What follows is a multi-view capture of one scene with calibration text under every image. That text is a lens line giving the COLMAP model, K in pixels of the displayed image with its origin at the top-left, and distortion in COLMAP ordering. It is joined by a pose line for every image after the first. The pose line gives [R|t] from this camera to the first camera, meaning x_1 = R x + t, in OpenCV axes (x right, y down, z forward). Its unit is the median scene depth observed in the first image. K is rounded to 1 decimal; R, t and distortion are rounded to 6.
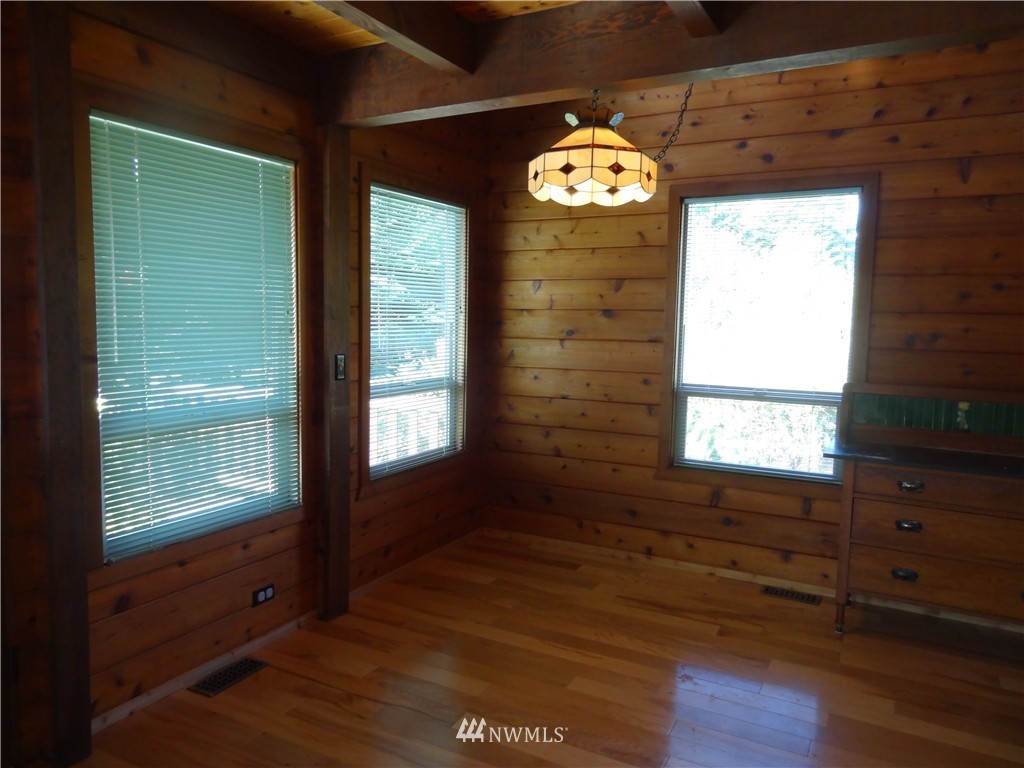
lens RADIAL K [[721.3, 0, 510.8], [0, 721.3, 385.4], [0, 0, 1]] dist [0.007429, 0.004265]
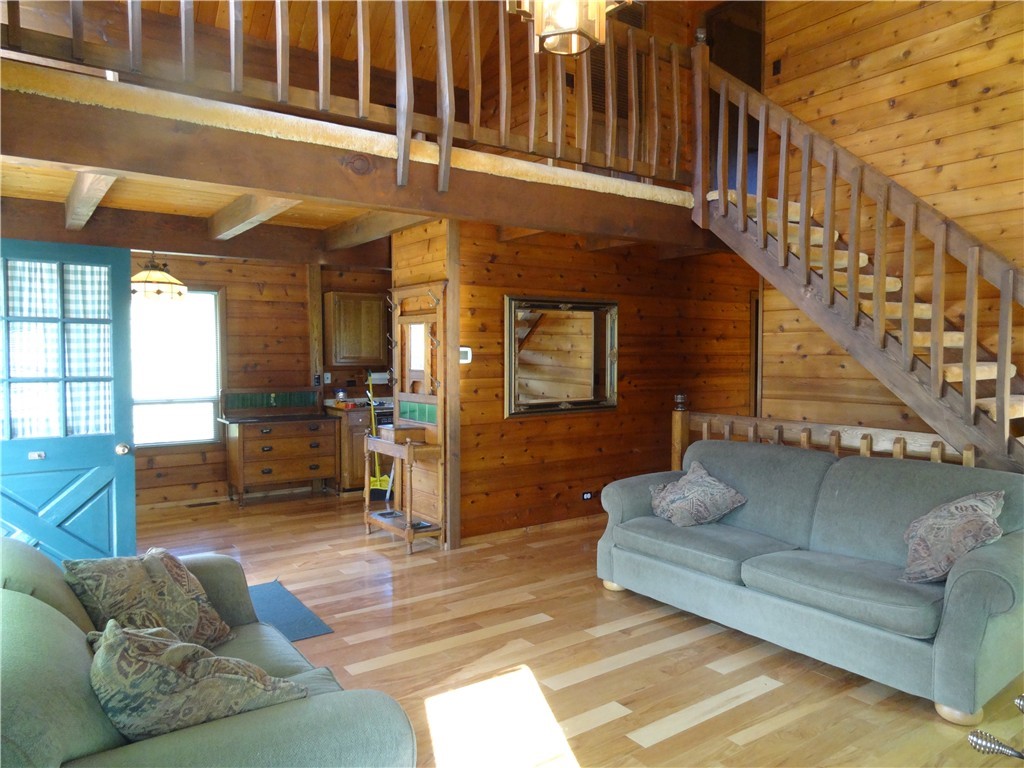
lens RADIAL K [[712.7, 0, 511.9], [0, 712.7, 384.4], [0, 0, 1]] dist [-0.000882, -0.000088]
pose [[0.441059, -0.065680, 0.895071, -0.992276], [0.092988, 0.995295, 0.027213, 0.003970], [-0.892648, 0.071228, 0.445092, -0.625598]]
